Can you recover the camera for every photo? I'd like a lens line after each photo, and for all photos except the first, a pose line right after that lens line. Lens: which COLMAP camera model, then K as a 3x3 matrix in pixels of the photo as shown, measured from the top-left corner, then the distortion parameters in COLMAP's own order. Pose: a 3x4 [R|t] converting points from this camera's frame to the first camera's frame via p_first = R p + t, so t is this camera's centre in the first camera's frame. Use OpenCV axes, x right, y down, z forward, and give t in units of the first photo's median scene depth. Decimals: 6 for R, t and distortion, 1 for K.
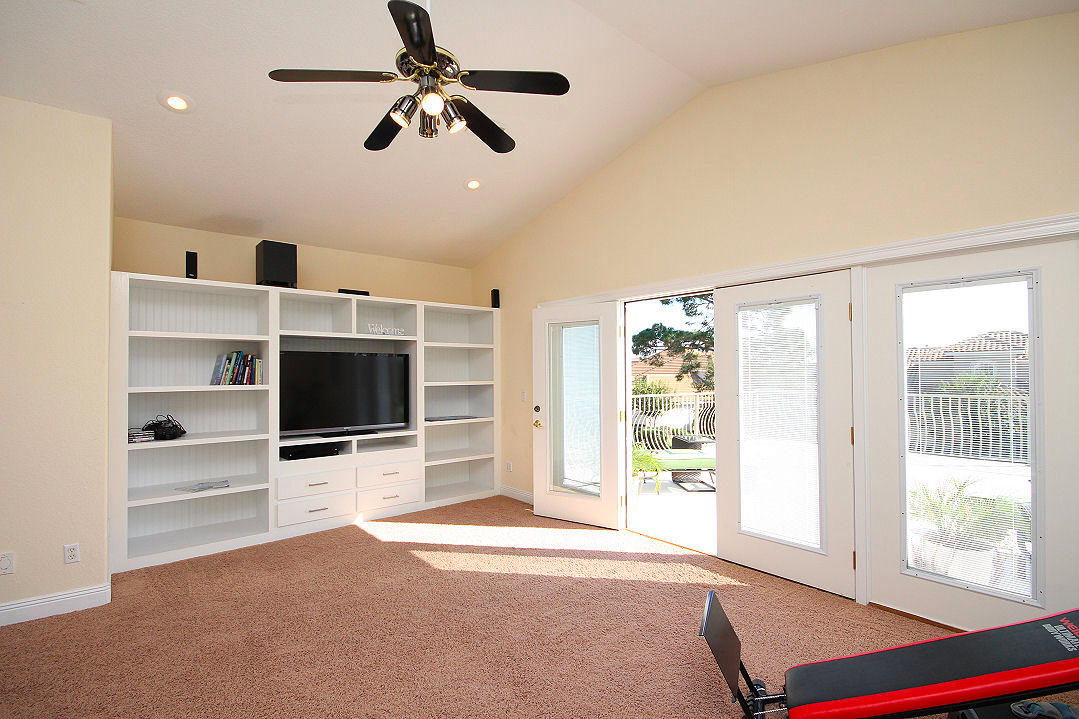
lens RADIAL K [[501.8, 0, 533.6], [0, 501.8, 364.8], [0, 0, 1]] dist [0.001128, -0.000004]
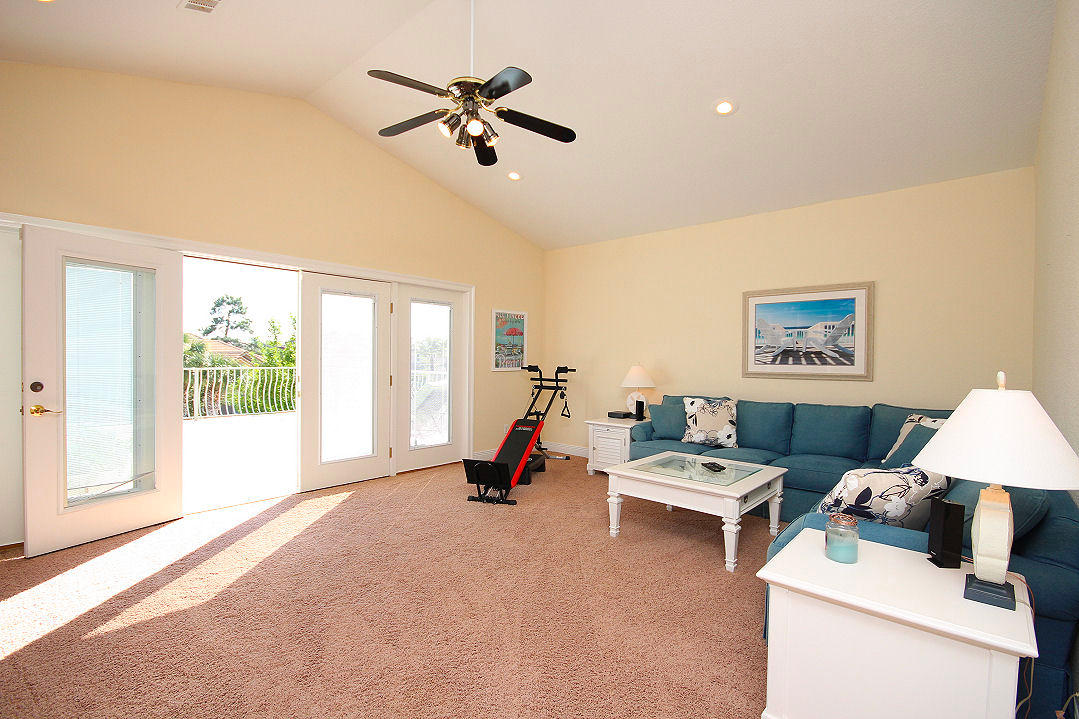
lens RADIAL K [[501.8, 0, 534.4], [0, 501.8, 360.7], [0, 0, 1]] dist [0.001128, -0.000004]
pose [[-0.155013, 0.005844, 0.987895, -0.935885], [-0.016604, 0.999826, -0.008520, 0.066634], [-0.987773, -0.017724, -0.154889, 0.644613]]
